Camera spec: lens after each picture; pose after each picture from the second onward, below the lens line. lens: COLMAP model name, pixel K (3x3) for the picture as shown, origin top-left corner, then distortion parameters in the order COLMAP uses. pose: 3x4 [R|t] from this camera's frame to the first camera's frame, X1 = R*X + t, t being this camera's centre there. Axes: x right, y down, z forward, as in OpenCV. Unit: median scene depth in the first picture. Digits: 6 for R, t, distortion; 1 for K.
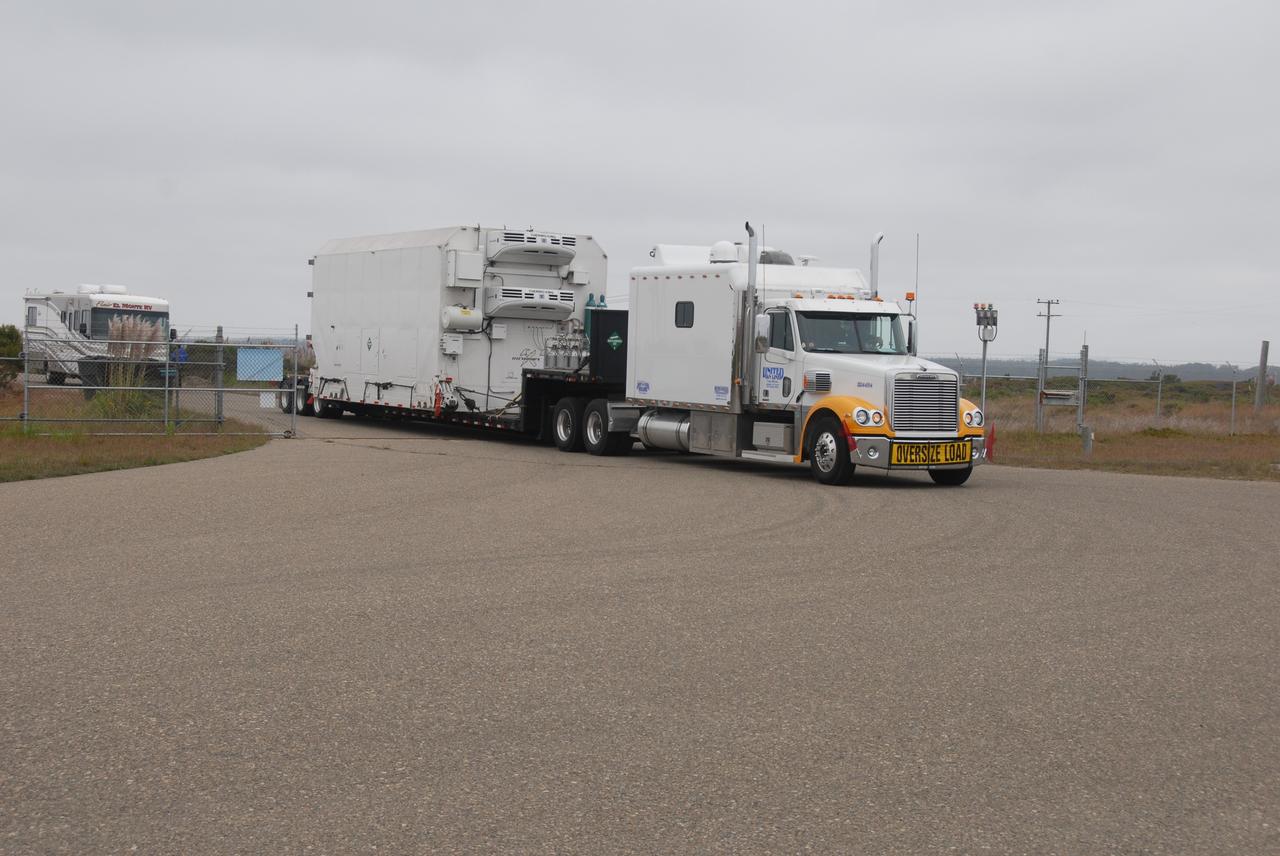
lens RADIAL K [[2232.5, 0, 642.9], [0, 2232.5, 434.4], [0, 0, 1]] dist [0.400500, 0.000000]
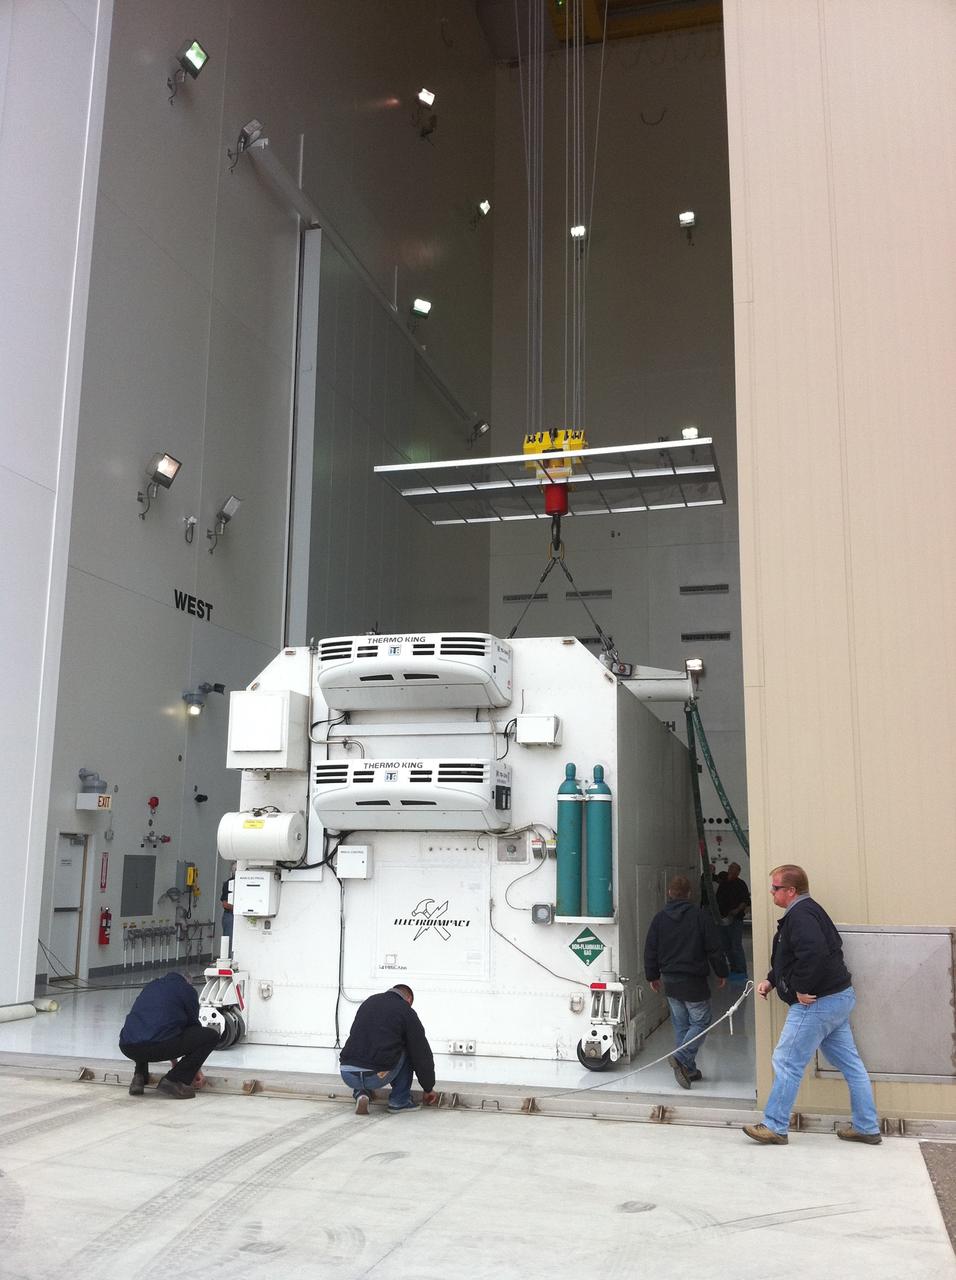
lens RADIAL K [[1211.8, 0, 480.7], [0, 1211.8, 626.7], [0, 0, 1]] dist [0.049756, 0.000000]
pose [[0.723511, -0.162322, -0.670957, 0.164709], [-0.002956, 0.971223, -0.238153, -0.042780], [0.690306, 0.174290, 0.702211, 1.066970]]
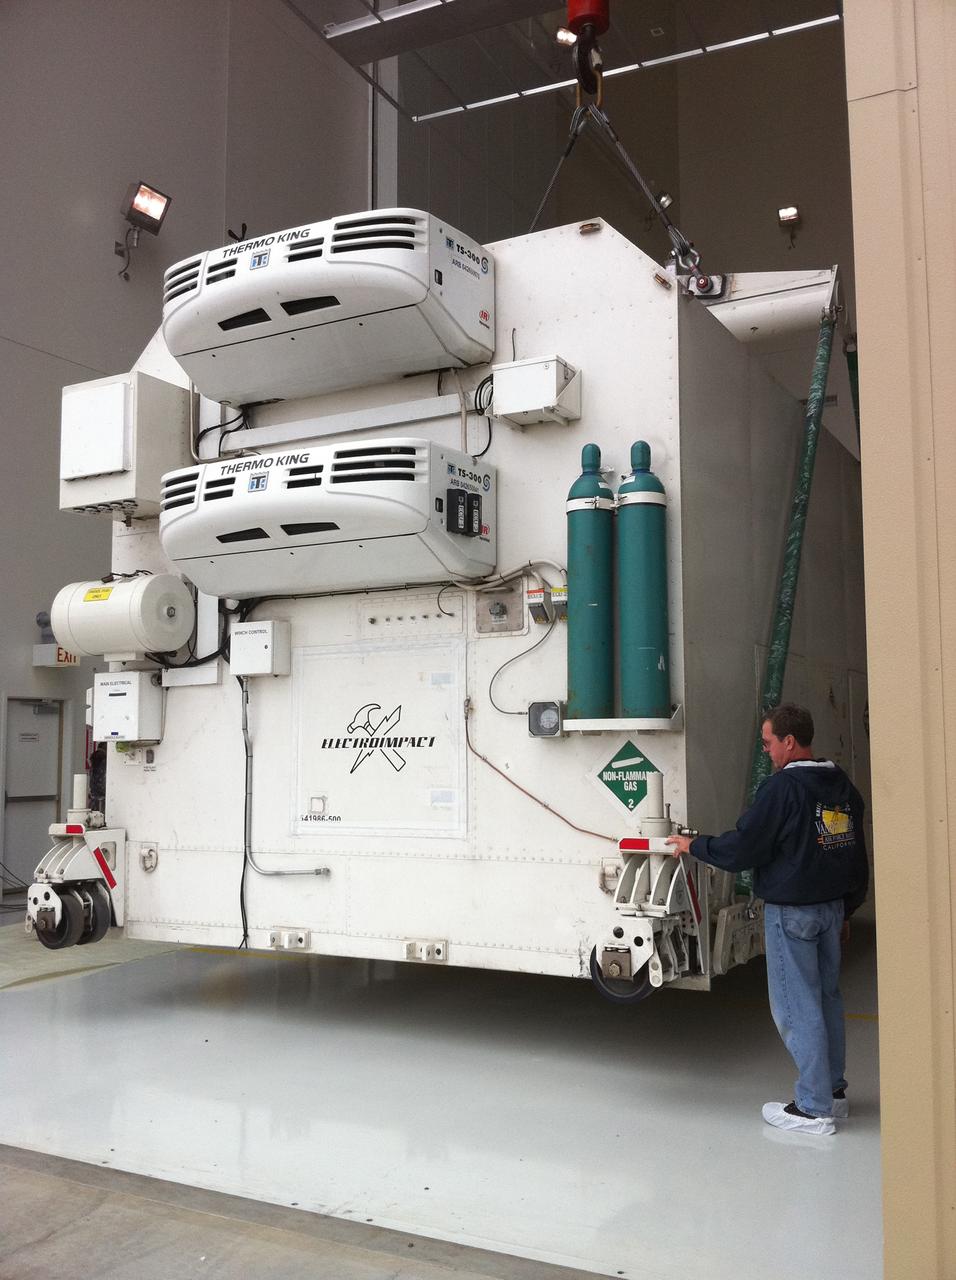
lens RADIAL K [[1211.8, 0, 490.1], [0, 1211.8, 629.8], [0, 0, 1]] dist [0.049756, 0.000000]
pose [[0.545541, -0.126652, -0.828459, 0.095617], [0.009314, 0.989371, -0.145118, -0.033535], [0.838032, 0.071451, 0.540922, 1.205442]]
